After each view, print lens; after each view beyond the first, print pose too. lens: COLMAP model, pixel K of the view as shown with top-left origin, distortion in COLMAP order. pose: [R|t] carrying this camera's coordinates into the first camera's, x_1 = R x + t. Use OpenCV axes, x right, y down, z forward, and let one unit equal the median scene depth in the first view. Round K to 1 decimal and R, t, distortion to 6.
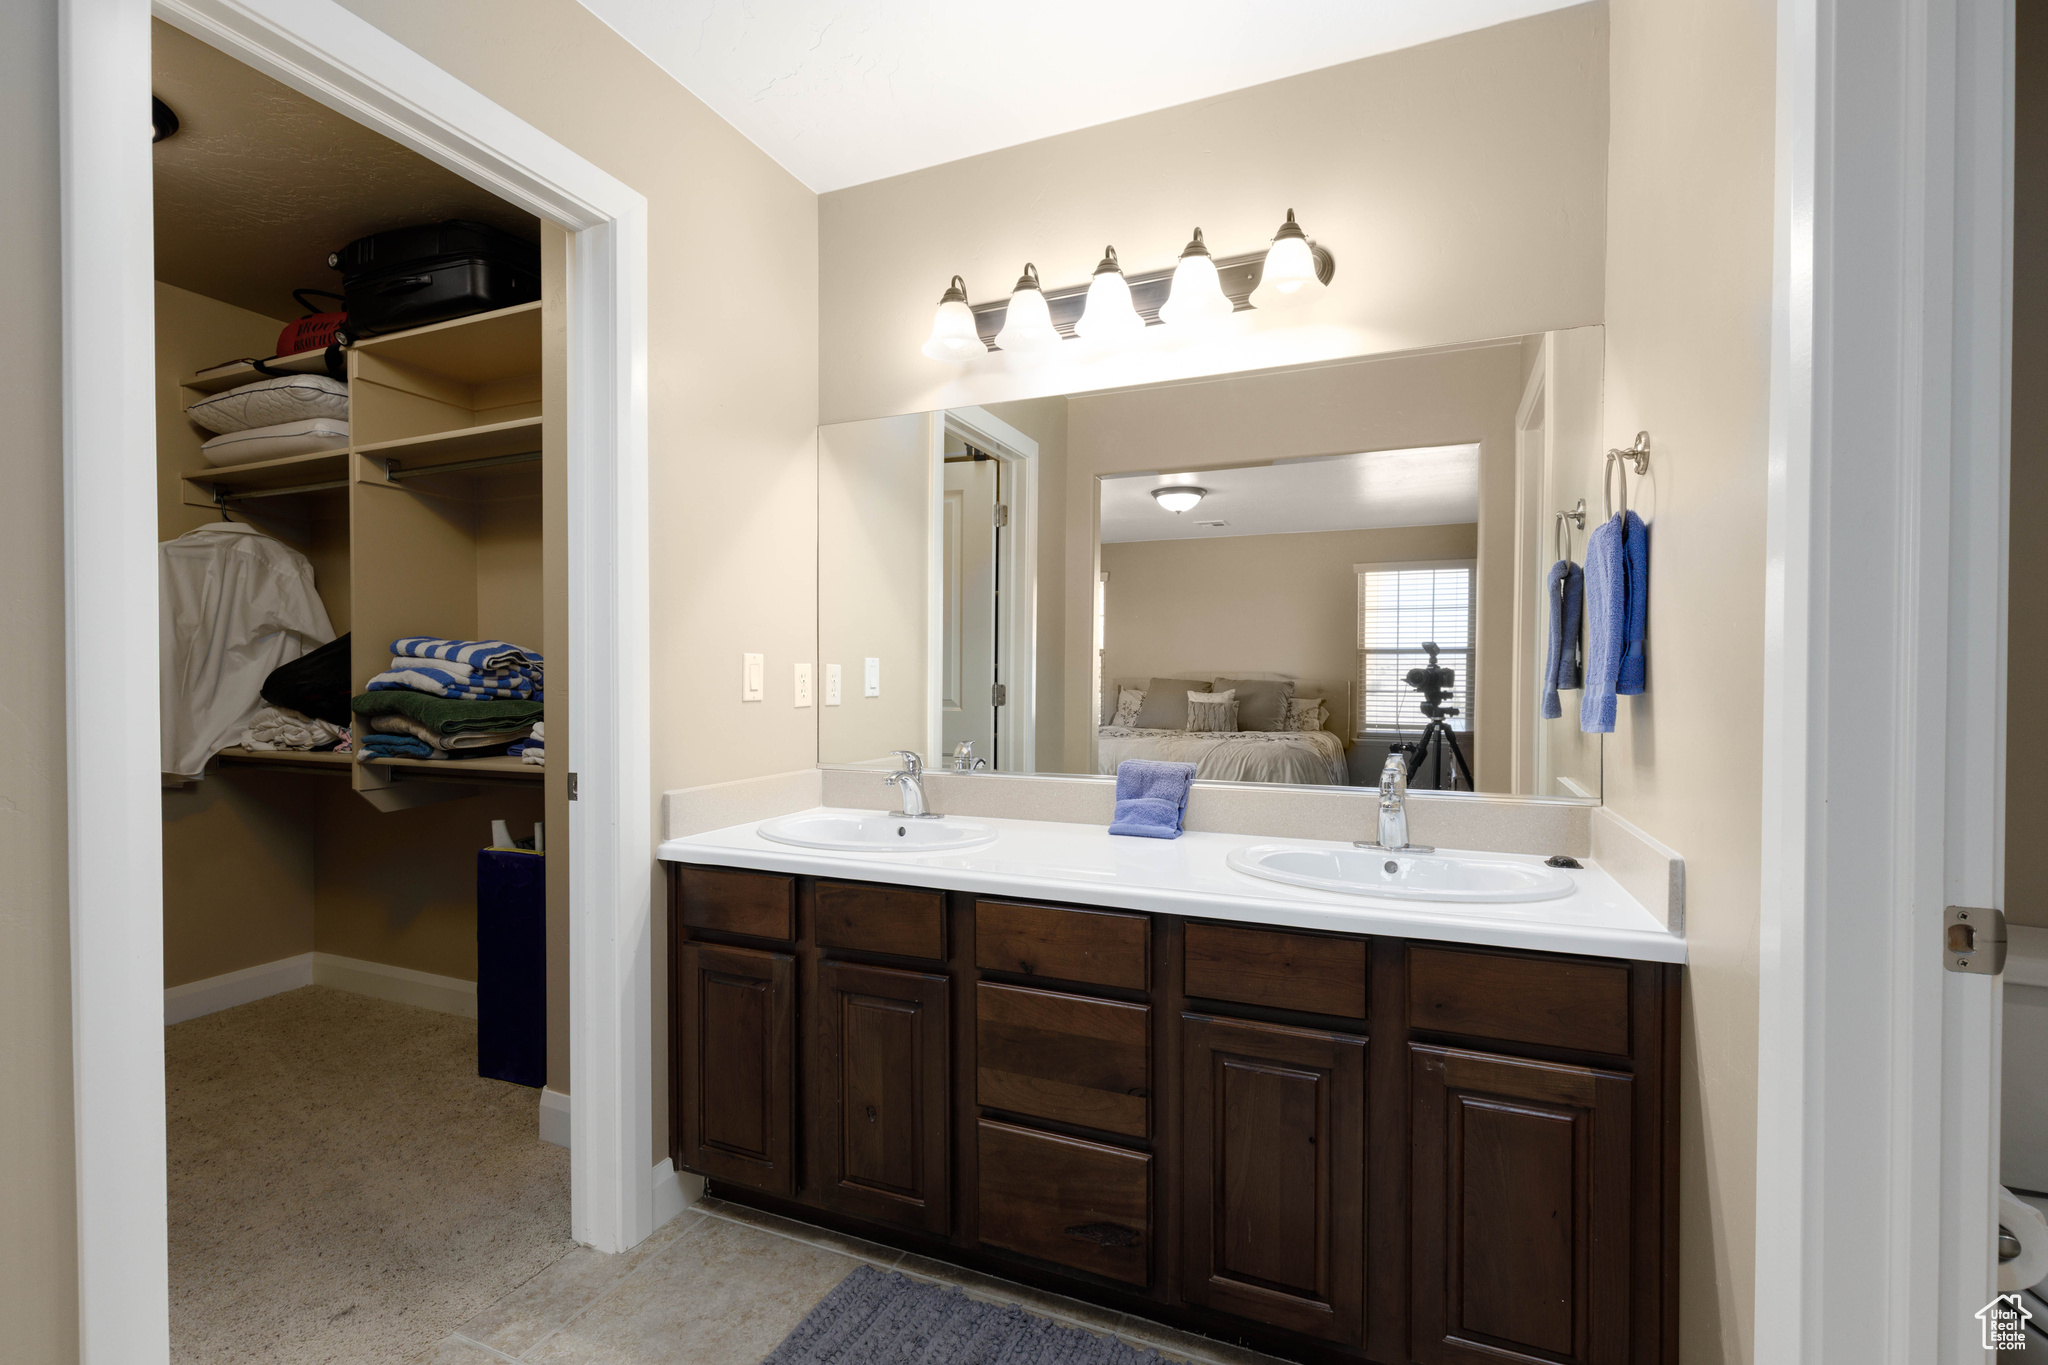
lens RADIAL K [[918.8, 0, 1025.0], [0, 918.8, 683.5], [0, 0, 1]] dist [0.003676, -0.000100]
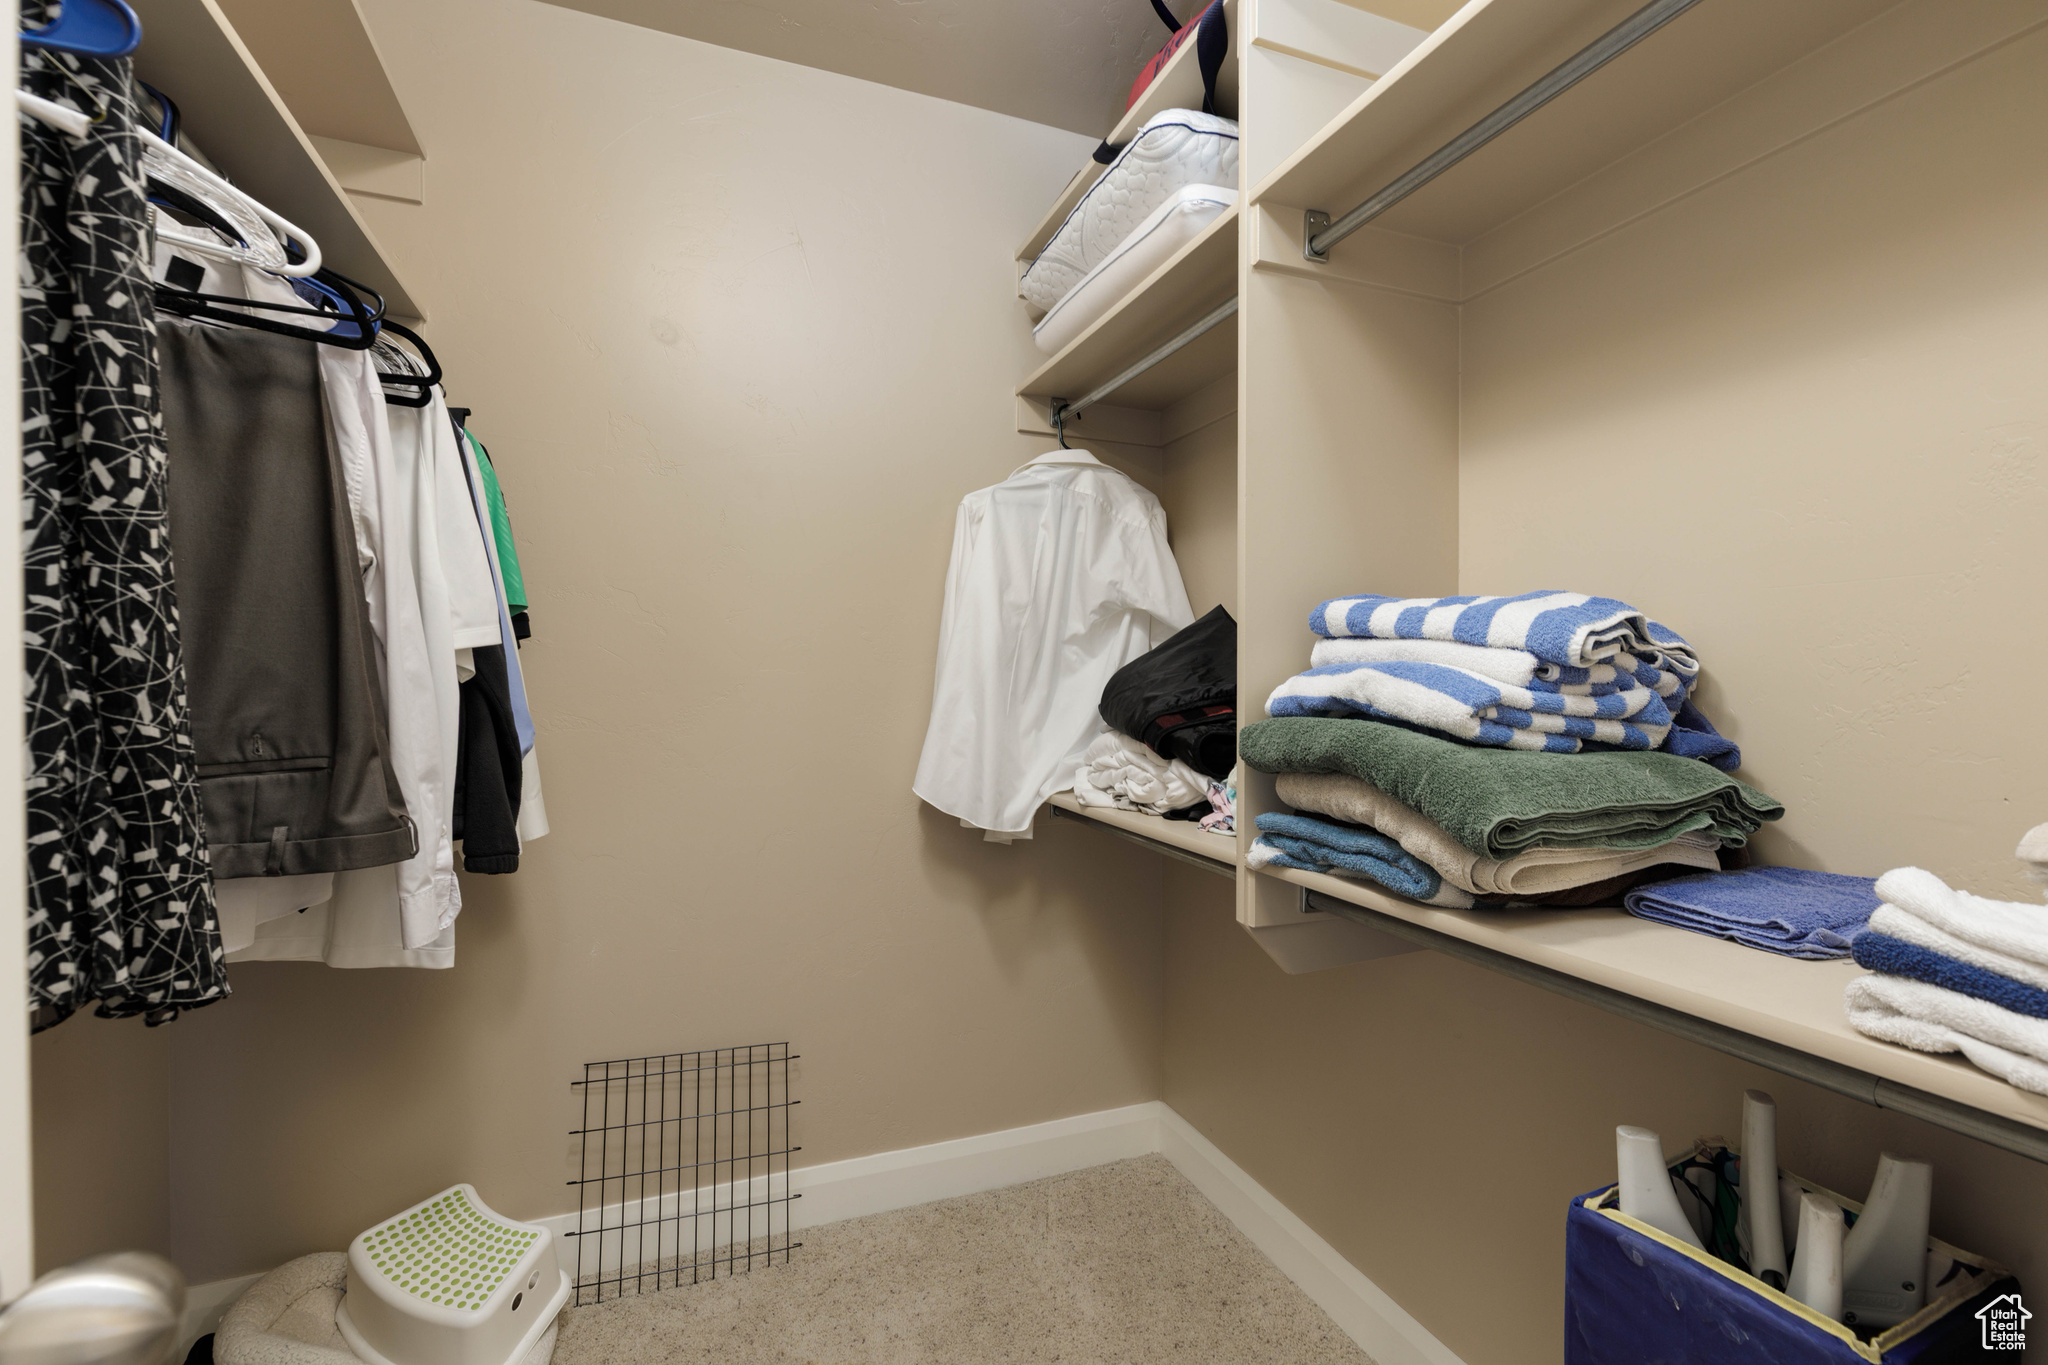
lens RADIAL K [[918.8, 0, 1029.6], [0, 918.8, 680.4], [0, 0, 1]] dist [0.003676, -0.000100]
pose [[0.705102, 0.002700, -0.709100, -0.466768], [-0.010928, 0.999915, -0.007059, -0.004632], [0.709021, 0.012726, 0.705072, 0.584301]]
